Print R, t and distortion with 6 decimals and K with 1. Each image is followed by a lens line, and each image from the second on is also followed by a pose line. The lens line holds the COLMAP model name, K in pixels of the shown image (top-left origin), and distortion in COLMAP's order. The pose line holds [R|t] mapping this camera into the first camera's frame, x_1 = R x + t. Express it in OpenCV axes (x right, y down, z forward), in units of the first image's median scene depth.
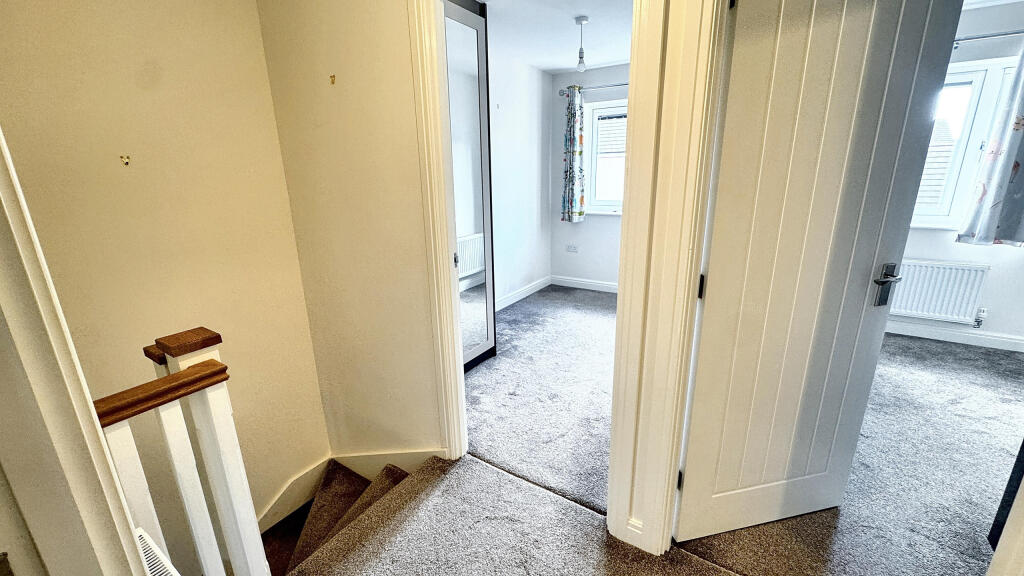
lens RADIAL K [[412.4, 0, 514.0], [0, 412.4, 293.4], [0, 0, 1]] dist [-0.000648, -0.000240]
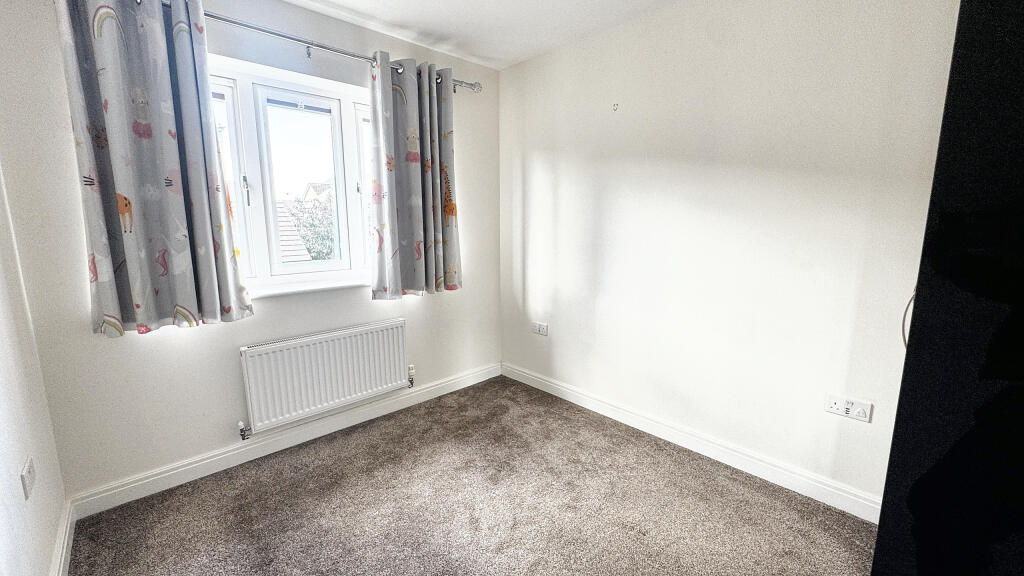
lens RADIAL K [[412.4, 0, 509.1], [0, 412.4, 289.5], [0, 0, 1]] dist [-0.000648, -0.000240]
pose [[0.255245, -0.135142, 0.957385, 0.363945], [0.267235, 0.961472, 0.064472, -0.125970], [-0.929212, 0.239390, 0.281526, 0.518547]]
